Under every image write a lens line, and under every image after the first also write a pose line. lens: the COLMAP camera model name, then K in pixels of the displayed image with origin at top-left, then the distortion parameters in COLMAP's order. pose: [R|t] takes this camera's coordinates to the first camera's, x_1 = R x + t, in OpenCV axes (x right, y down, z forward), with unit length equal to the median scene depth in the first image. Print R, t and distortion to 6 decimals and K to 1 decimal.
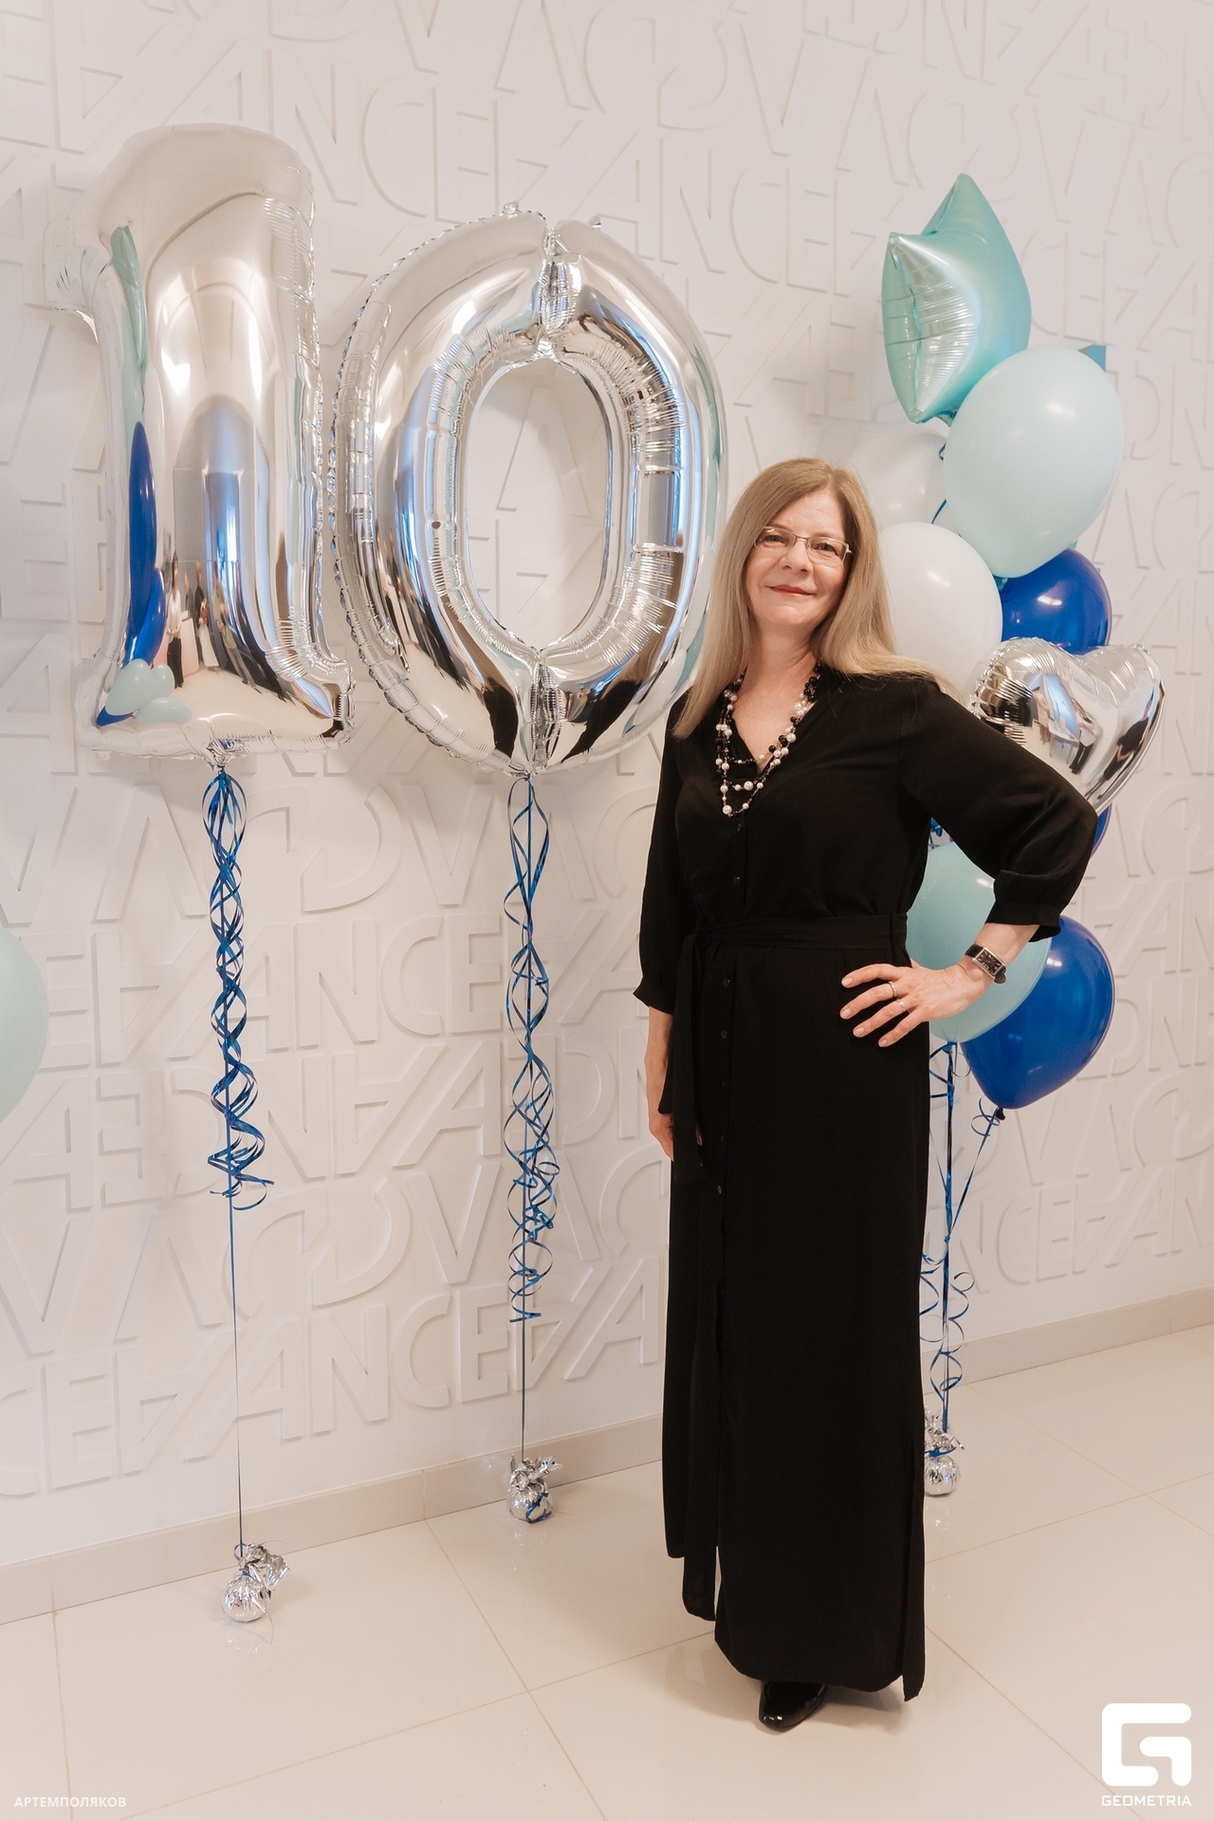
lens RADIAL K [[1209.5, 0, 579.8], [0, 1209.5, 916.7], [0, 0, 1]] dist [-0.004865, -0.002112]
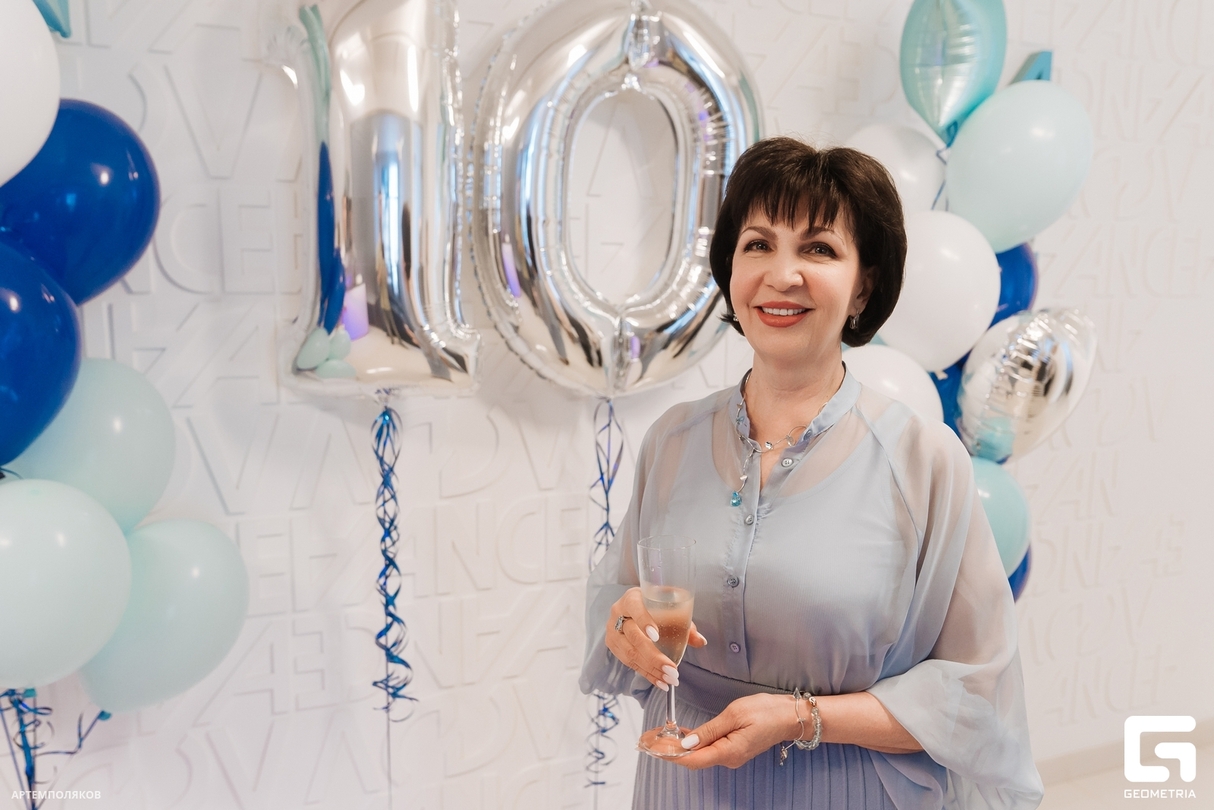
lens RADIAL K [[806.3, 0, 568.9], [0, 806.3, 411.9], [0, 0, 1]] dist [-0.004865, -0.002112]
pose [[0.998571, 0.021382, -0.048983, -0.046435], [-0.019530, 0.999088, 0.037968, -0.145510], [0.049750, -0.036957, 0.998078, 0.110570]]
